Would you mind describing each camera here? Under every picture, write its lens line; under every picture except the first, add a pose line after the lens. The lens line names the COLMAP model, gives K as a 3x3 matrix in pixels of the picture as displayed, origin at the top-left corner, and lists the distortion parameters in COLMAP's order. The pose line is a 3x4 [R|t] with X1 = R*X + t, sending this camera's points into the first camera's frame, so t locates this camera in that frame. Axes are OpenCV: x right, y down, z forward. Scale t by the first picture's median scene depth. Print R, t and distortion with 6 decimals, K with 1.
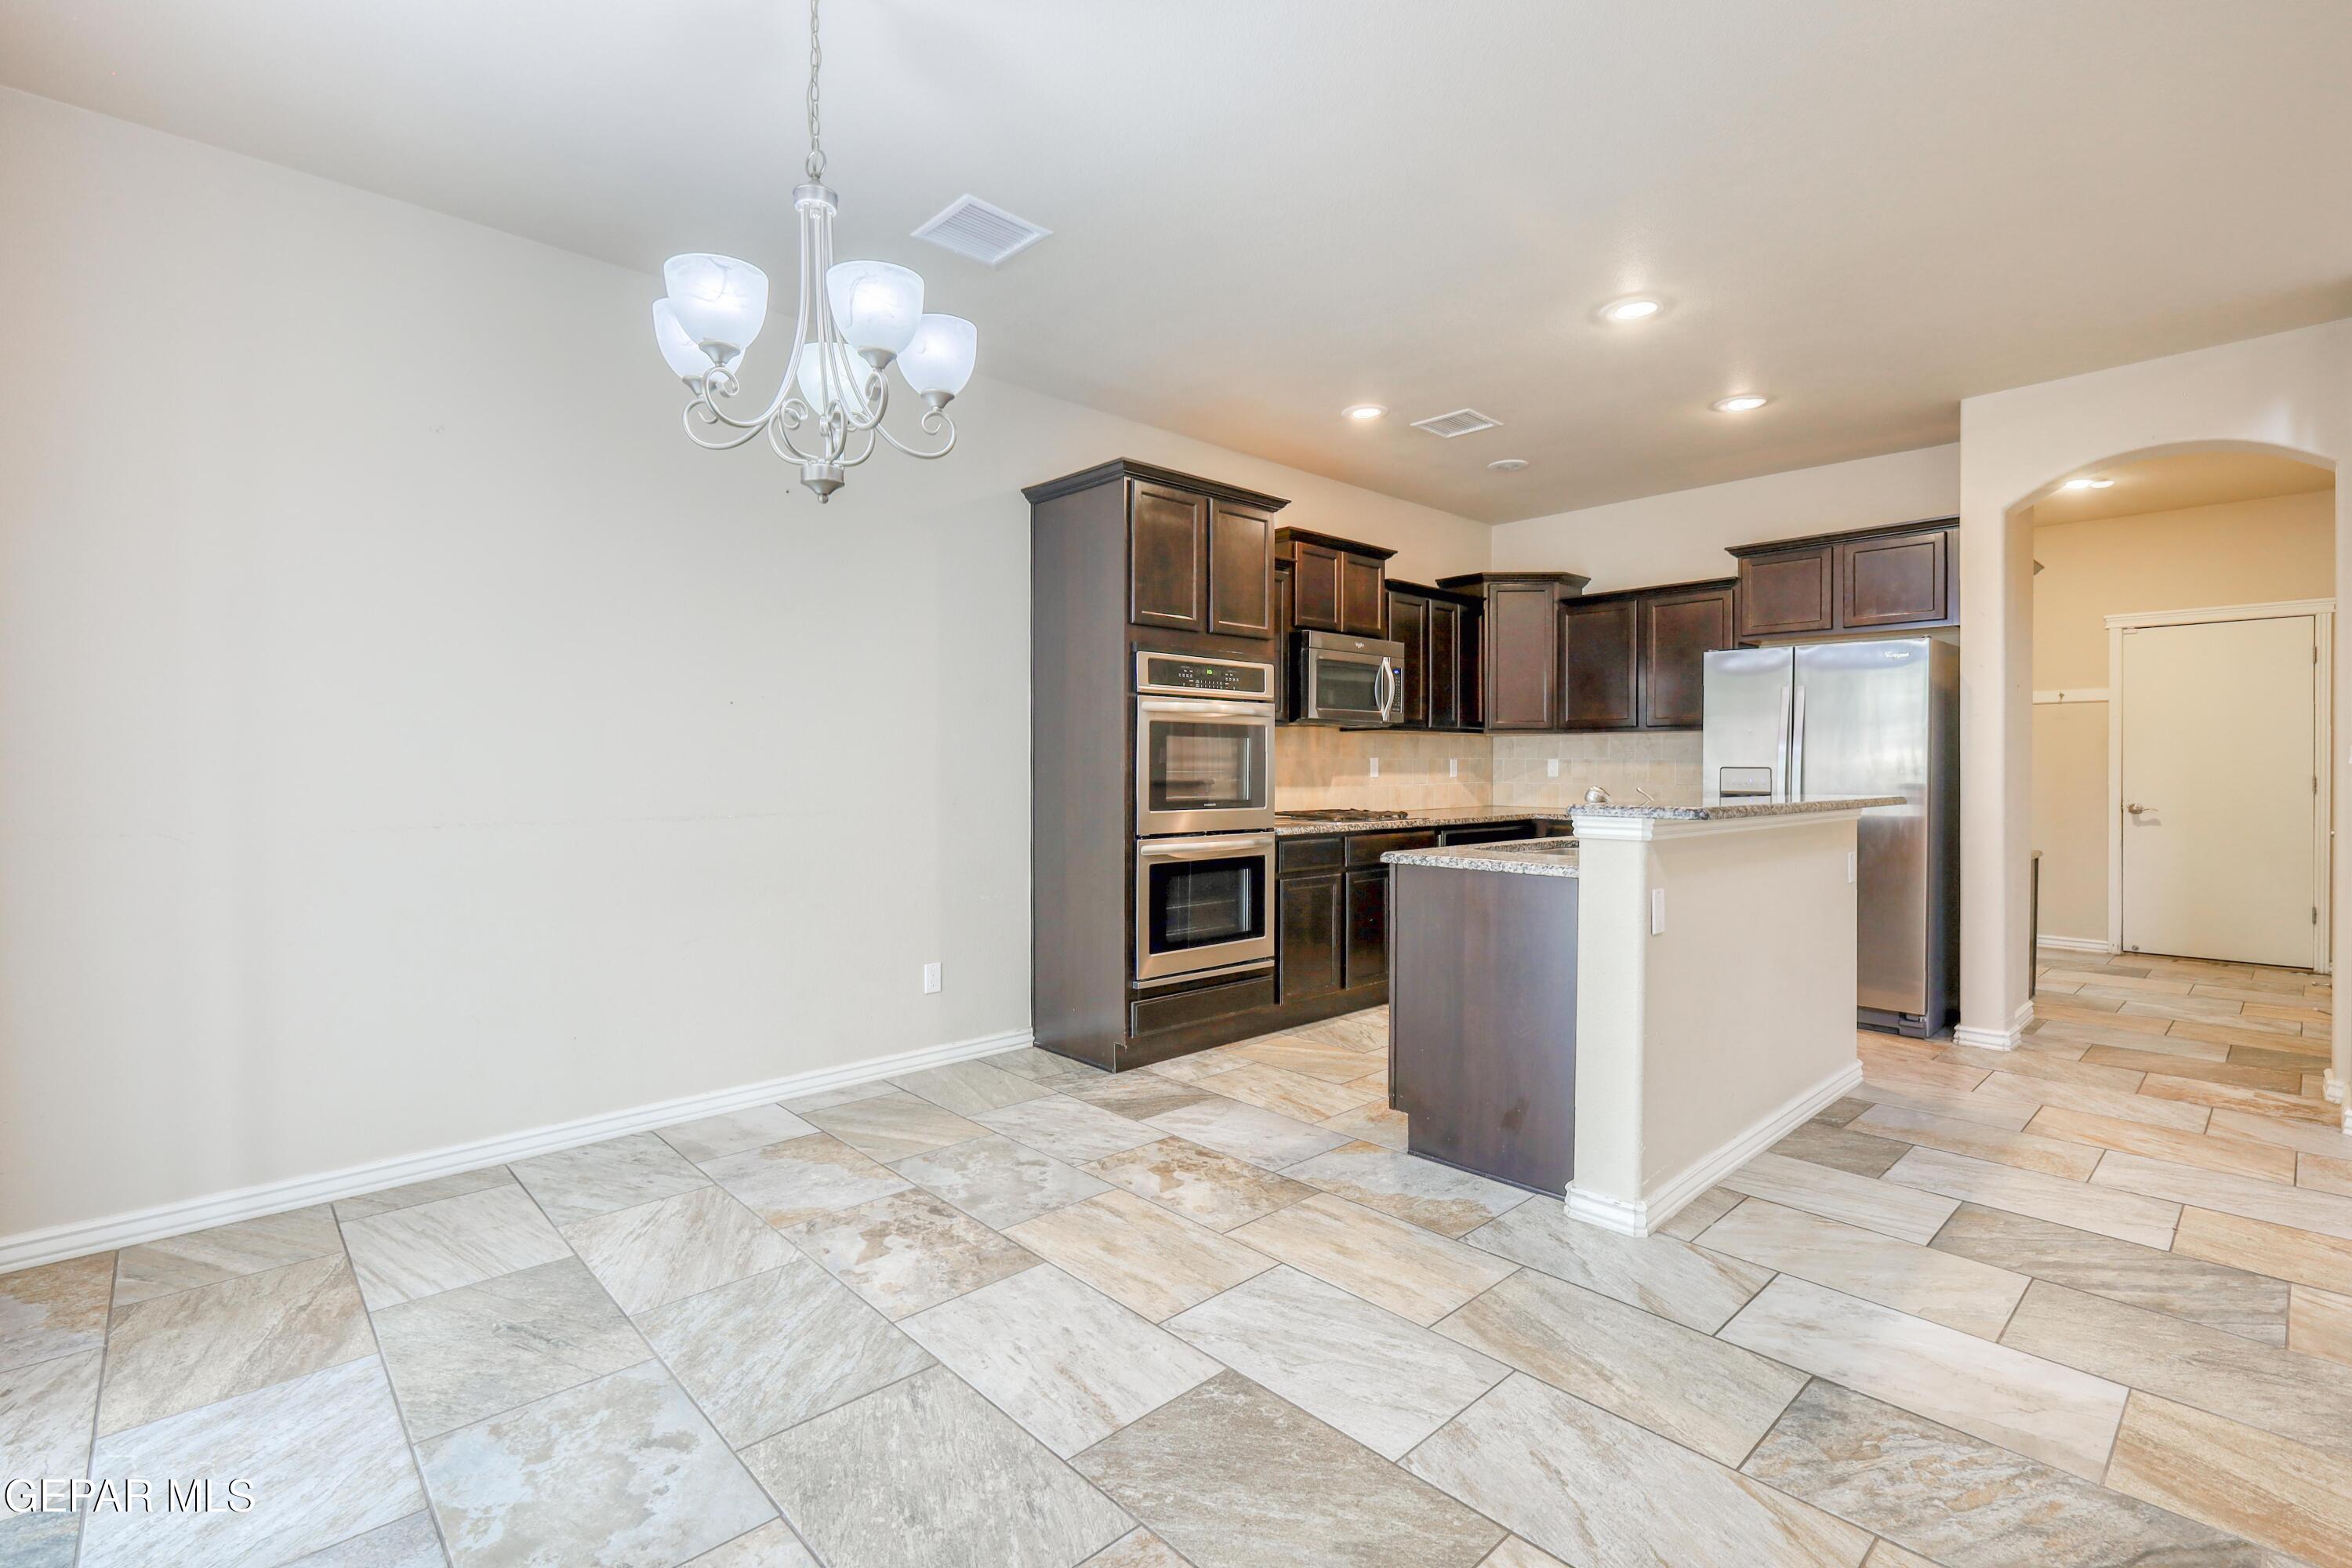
lens RADIAL K [[1048.1, 0, 1165.9], [0, 1048.1, 778.6], [0, 0, 1]] dist [0.002600, -0.000455]
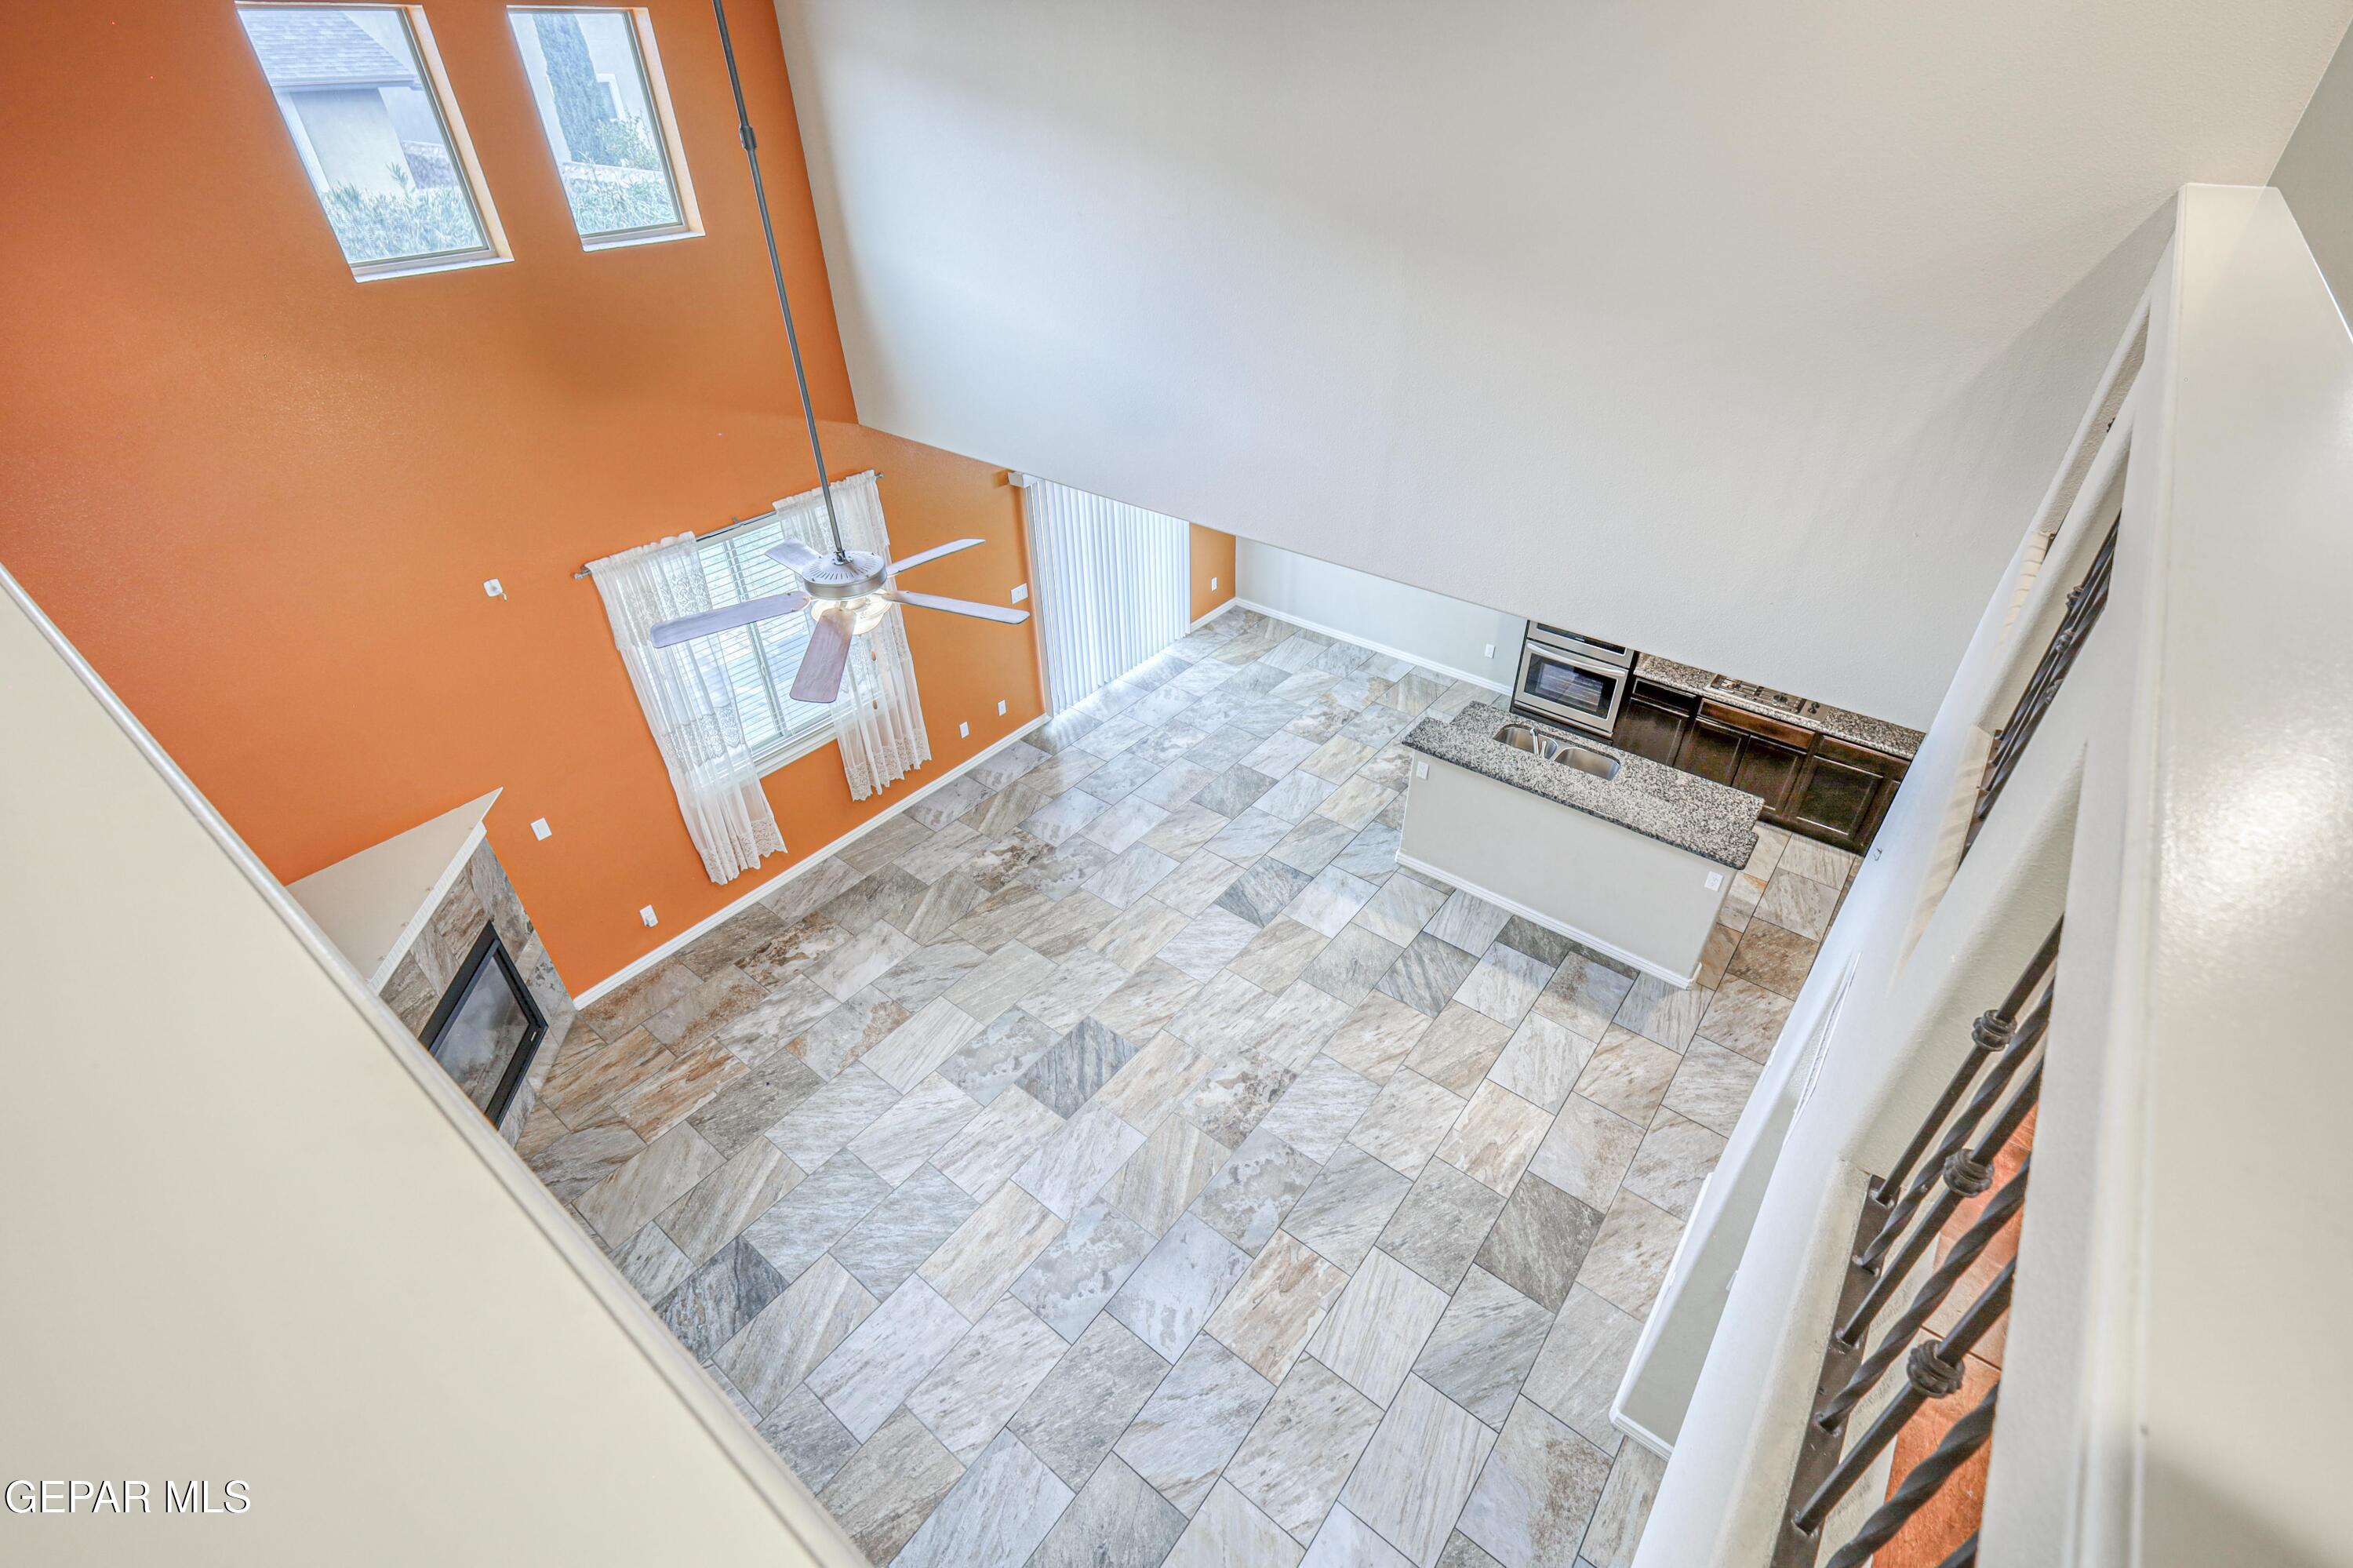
lens RADIAL K [[1033.2, 0, 1183.6], [0, 1033.2, 772.7], [0, 0, 1]] dist [-0.001699, -0.000066]
pose [[0.159710, 0.572536, -0.804173, 1.411010], [0.004118, 0.814237, 0.580518, -0.775507], [0.987155, -0.096026, 0.127684, 0.077479]]
